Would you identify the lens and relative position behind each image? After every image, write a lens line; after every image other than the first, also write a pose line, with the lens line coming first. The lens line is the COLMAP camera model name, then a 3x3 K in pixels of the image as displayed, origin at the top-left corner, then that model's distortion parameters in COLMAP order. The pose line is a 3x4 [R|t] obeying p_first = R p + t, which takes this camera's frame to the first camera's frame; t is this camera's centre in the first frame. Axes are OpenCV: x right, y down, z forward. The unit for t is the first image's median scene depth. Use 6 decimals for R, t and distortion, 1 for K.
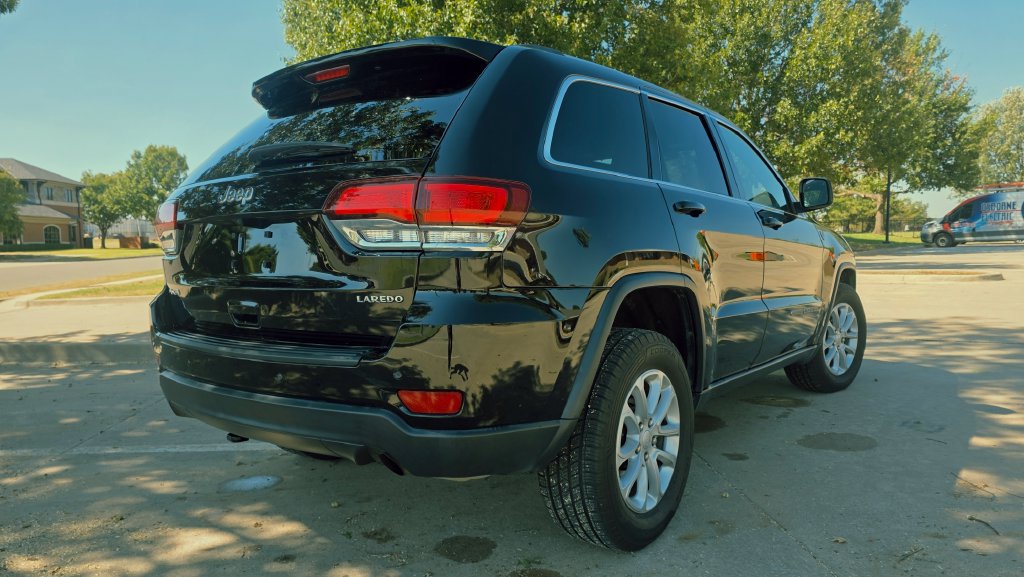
lens RADIAL K [[694.6, 0, 514.2], [0, 694.6, 287.7], [0, 0, 1]] dist [0.050700, -0.044065]
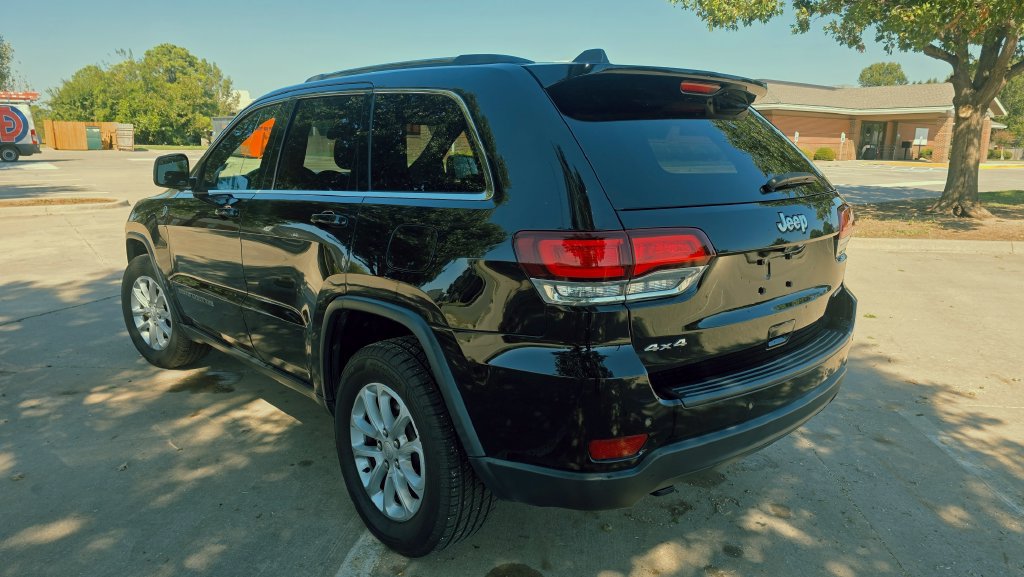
lens RADIAL K [[691.0, 0, 519.8], [0, 691.0, 302.4], [0, 0, 1]] dist [0.057900, -0.047736]
pose [[0.179591, -0.199883, 0.963221, -0.954516], [0.051711, 0.979705, 0.193662, -0.151001], [-0.982381, 0.015029, 0.186283, 0.797228]]
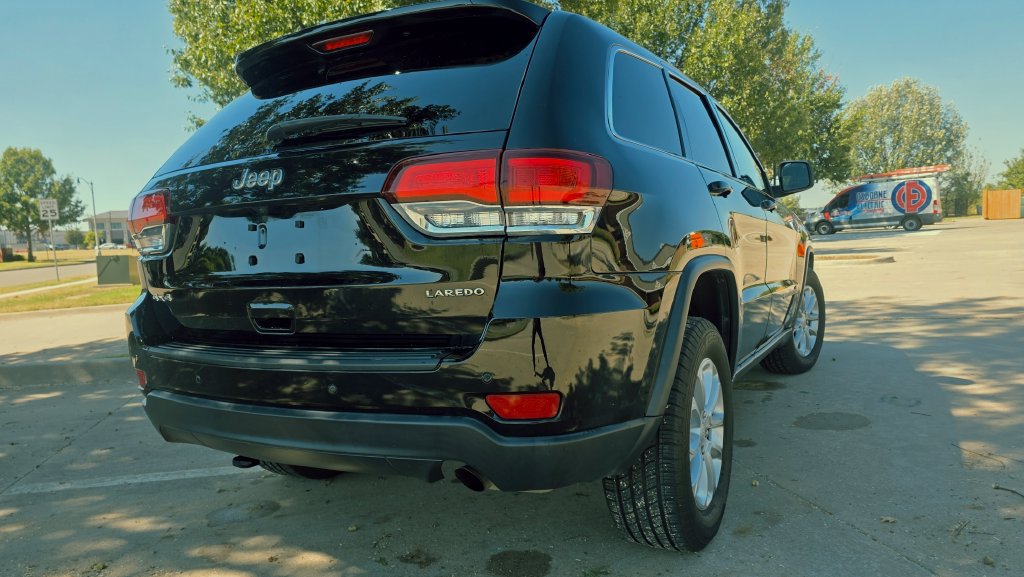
lens RADIAL K [[692.1, 0, 512.0], [0, 692.1, 298.9], [0, 0, 1]] dist [0.051055, -0.043374]
pose [[0.989234, -0.041426, 0.140354, -0.142089], [0.039064, 0.999046, 0.019538, 0.005770], [-0.141029, -0.013845, 0.989909, 0.076375]]
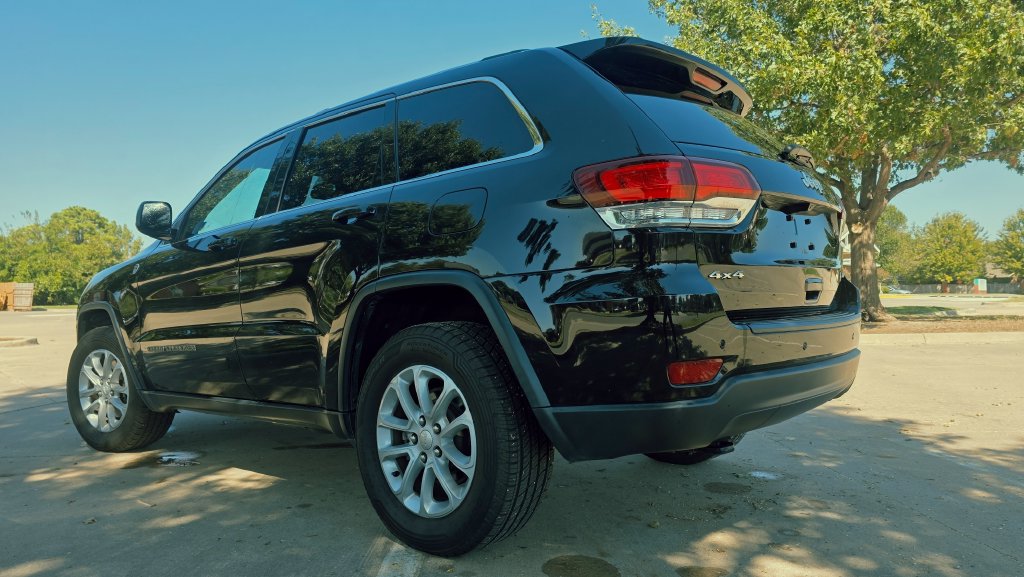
lens RADIAL K [[692.8, 0, 517.8], [0, 692.8, 298.1], [0, 0, 1]] dist [0.057036, -0.048085]
pose [[0.060697, 0.018601, 0.997983, -0.984087], [0.086180, 0.995995, -0.023805, 0.024904], [-0.994429, 0.087451, 0.058851, 0.932329]]
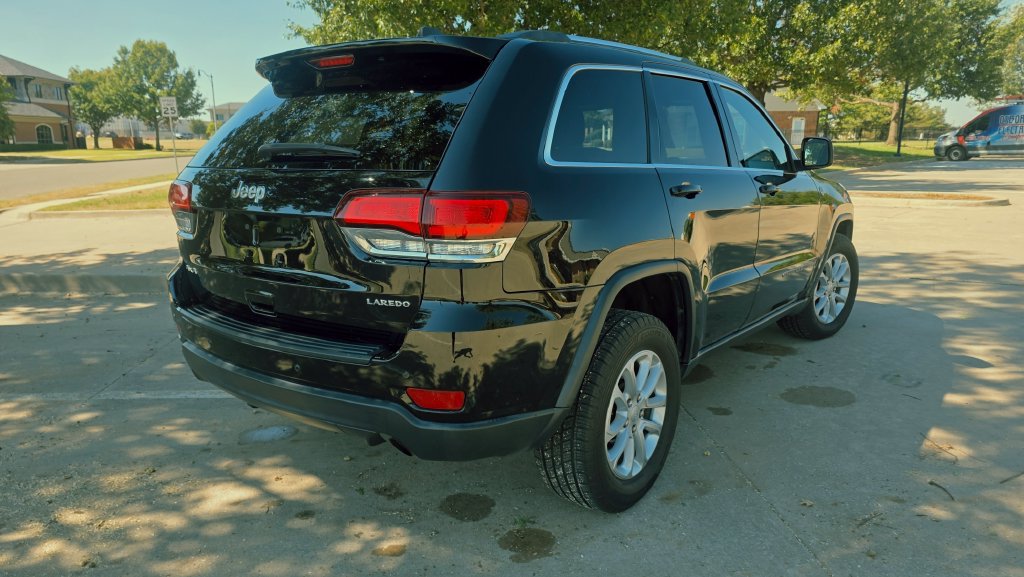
lens RADIAL K [[699.0, 0, 508.6], [0, 699.0, 293.2], [0, 0, 1]] dist [0.052465, -0.045232]
pose [[0.999888, 0.012965, -0.007417, -0.000061], [-0.011758, 0.989455, 0.144364, -0.090282], [0.009210, -0.144260, 0.989497, -0.037902]]
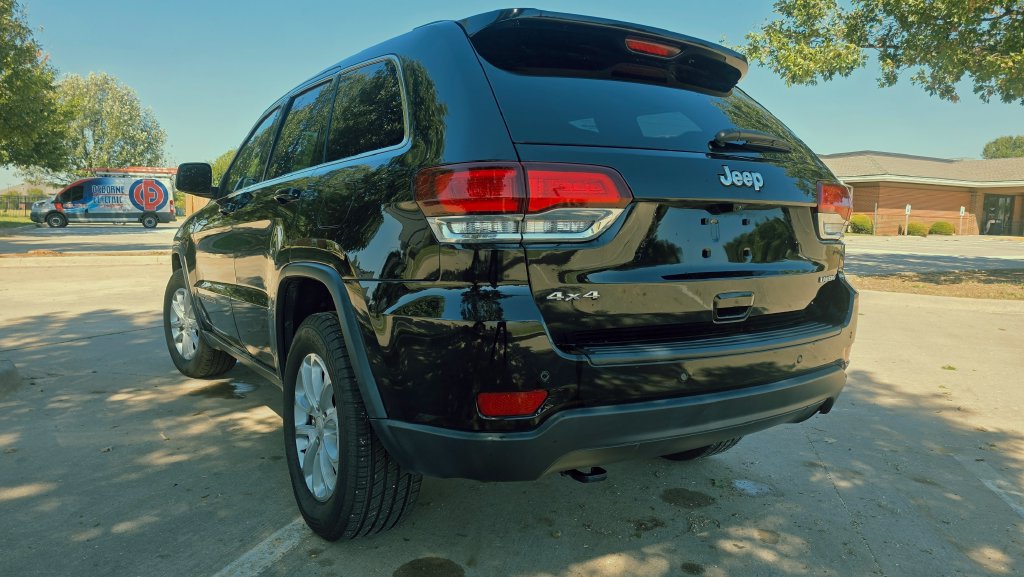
lens RADIAL K [[690.2, 0, 508.8], [0, 690.2, 301.1], [0, 0, 1]] dist [0.048606, -0.041589]
pose [[0.334727, -0.083979, 0.938565, -0.885413], [0.039391, 0.996397, 0.075105, -0.031706], [-0.941491, 0.011832, 0.336829, 0.653458]]
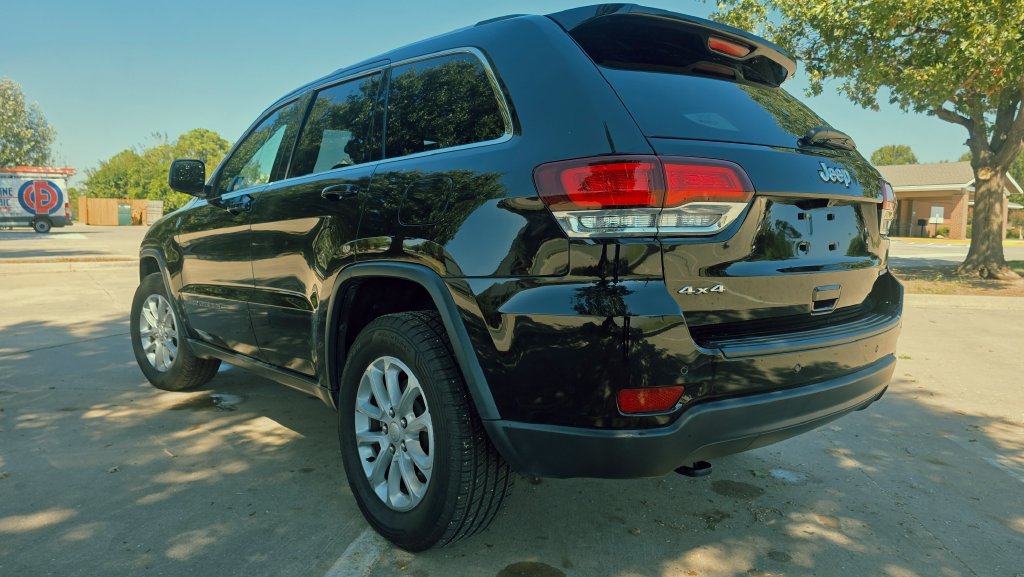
lens RADIAL K [[692.1, 0, 512.0], [0, 692.1, 298.9], [0, 0, 1]] dist [0.051055, -0.043374]
pose [[0.211014, -0.080033, 0.974201, -0.923620], [0.047274, 0.996312, 0.071610, -0.032135], [-0.976339, 0.030944, 0.214019, 0.814424]]
